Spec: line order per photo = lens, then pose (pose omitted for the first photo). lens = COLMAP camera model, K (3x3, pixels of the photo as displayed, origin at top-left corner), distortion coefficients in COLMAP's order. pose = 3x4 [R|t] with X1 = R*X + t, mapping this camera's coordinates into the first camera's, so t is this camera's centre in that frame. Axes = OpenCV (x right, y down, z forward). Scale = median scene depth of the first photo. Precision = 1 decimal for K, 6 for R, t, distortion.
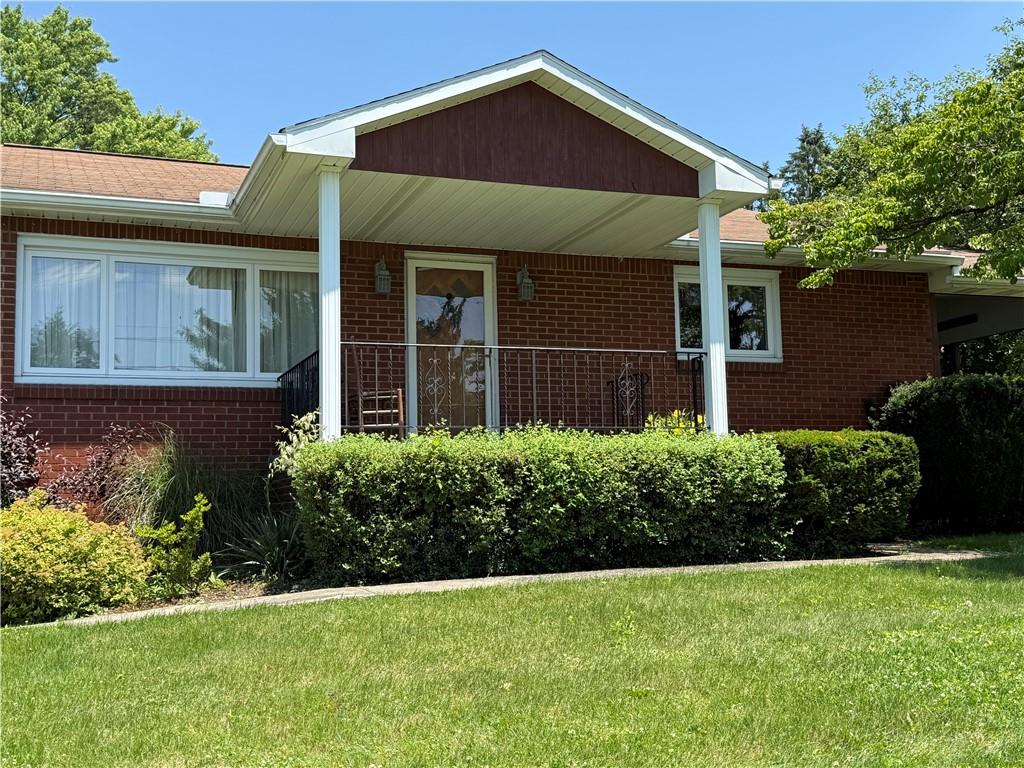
lens RADIAL K [[1245.9, 0, 510.9], [0, 1245.9, 385.2], [0, 0, 1]] dist [0.031949, 0.000000]
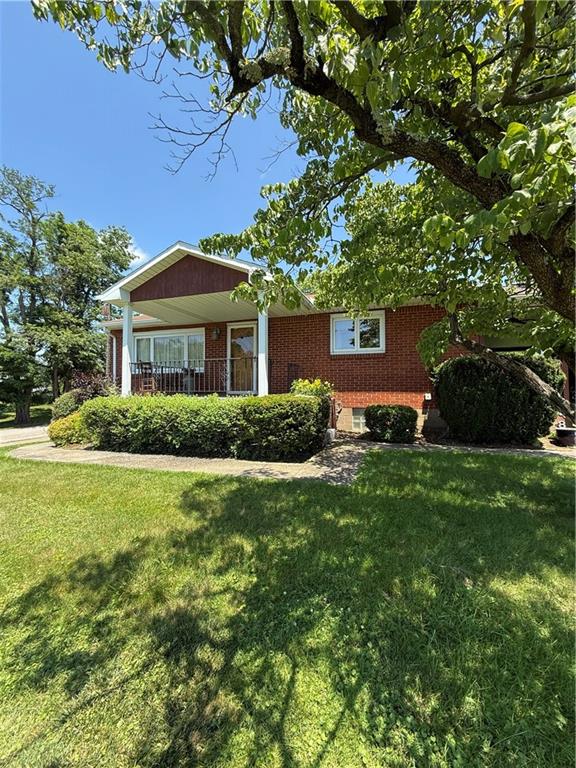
lens RADIAL K [[312.6, 0, 285.8], [0, 312.6, 384.0], [0, 0, 1]] dist [-0.002661, -0.000162]
pose [[0.774384, 0.008027, -0.632665, 0.596970], [0.054167, 0.995407, 0.078930, -0.022270], [0.630393, -0.095392, 0.770393, 0.638746]]
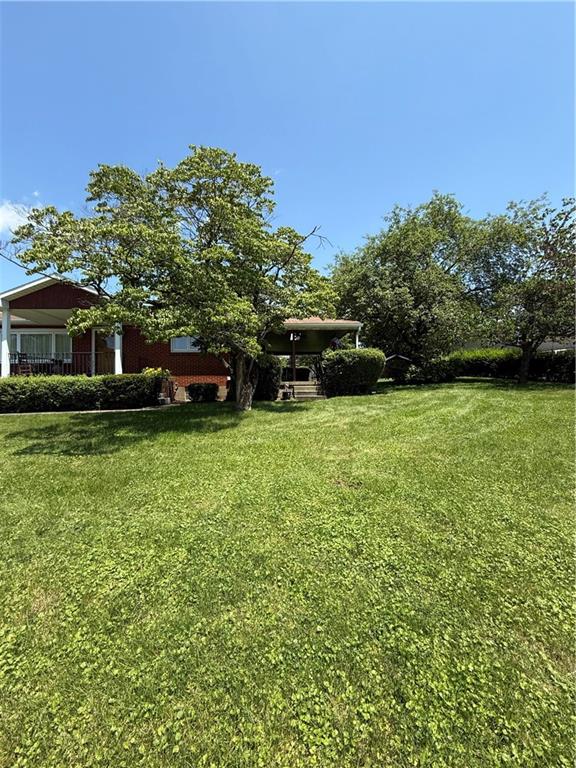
lens RADIAL K [[312.6, 0, 284.6], [0, 312.6, 387.4], [0, 0, 1]] dist [-0.002661, -0.000162]
pose [[0.951848, 0.007927, -0.306469, 0.973933], [0.024655, 0.994448, 0.102297, -0.005102], [0.305579, -0.104927, 0.946368, 0.305251]]
